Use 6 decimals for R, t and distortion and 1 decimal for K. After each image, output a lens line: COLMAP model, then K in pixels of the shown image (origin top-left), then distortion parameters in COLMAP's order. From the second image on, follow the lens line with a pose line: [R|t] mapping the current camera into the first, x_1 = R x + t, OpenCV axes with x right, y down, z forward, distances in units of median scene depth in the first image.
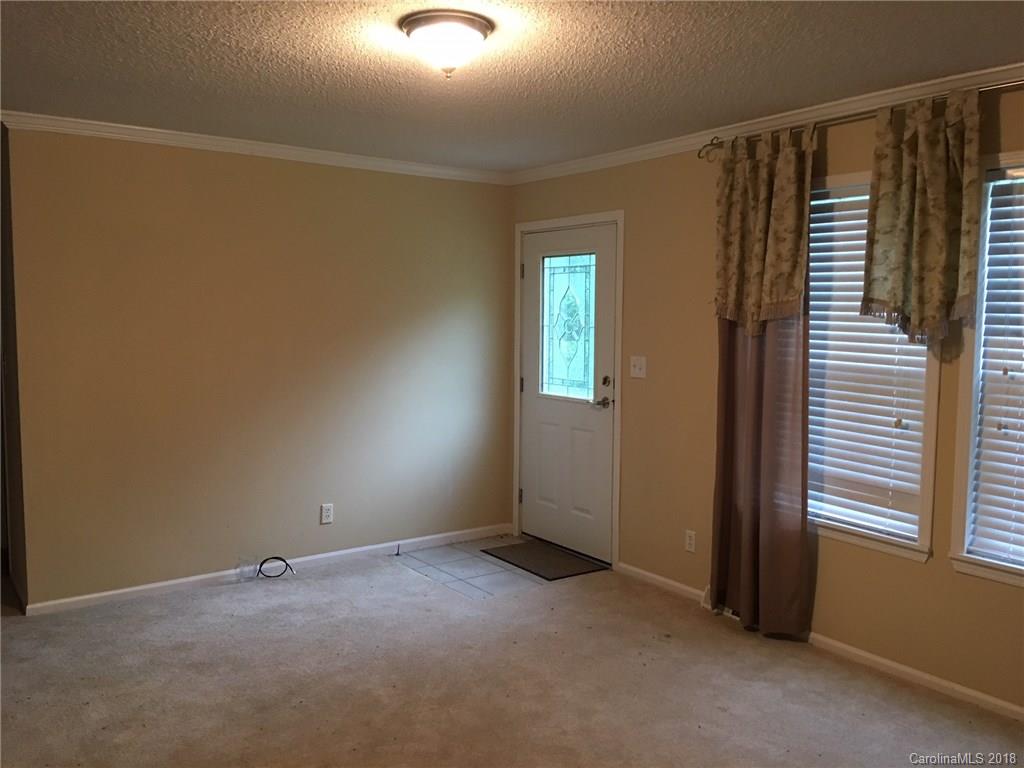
lens RADIAL K [[876.2, 0, 514.2], [0, 876.2, 384.6], [0, 0, 1]] dist [0.069583, -0.046956]
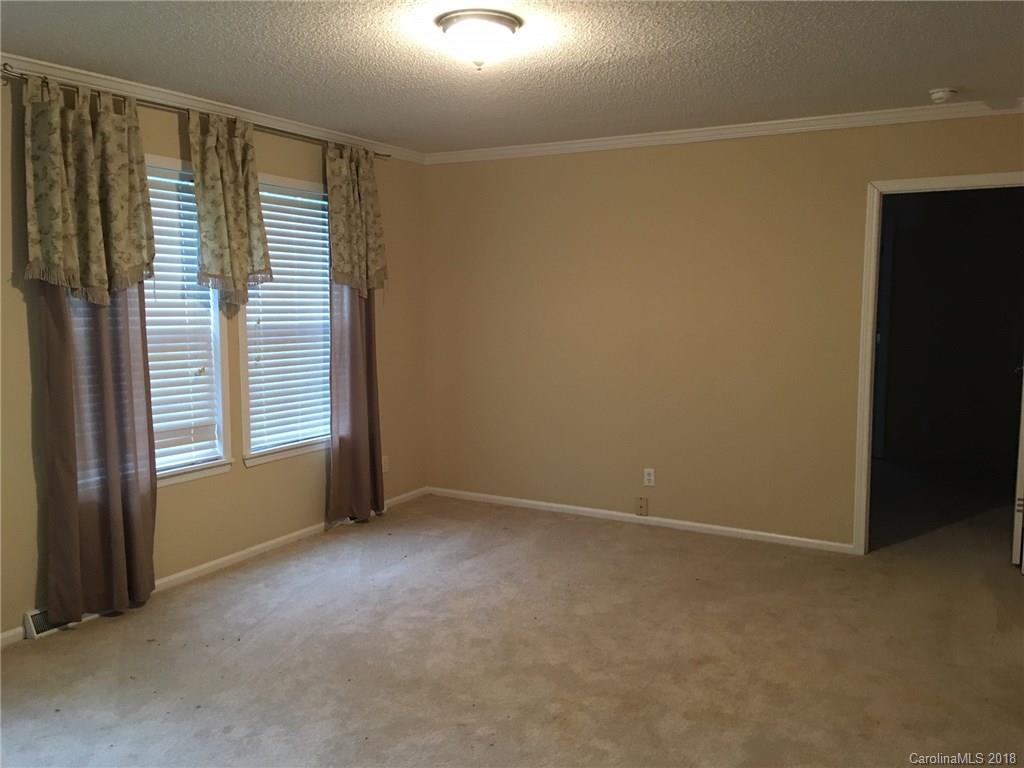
lens RADIAL K [[876.2, 0, 510.7], [0, 876.2, 385.8], [0, 0, 1]] dist [0.069583, -0.046956]
pose [[-0.441212, -0.122624, 0.888985, -0.839253], [0.063348, 0.983893, 0.167155, -0.112973], [-0.895164, 0.130066, -0.426338, 1.119882]]
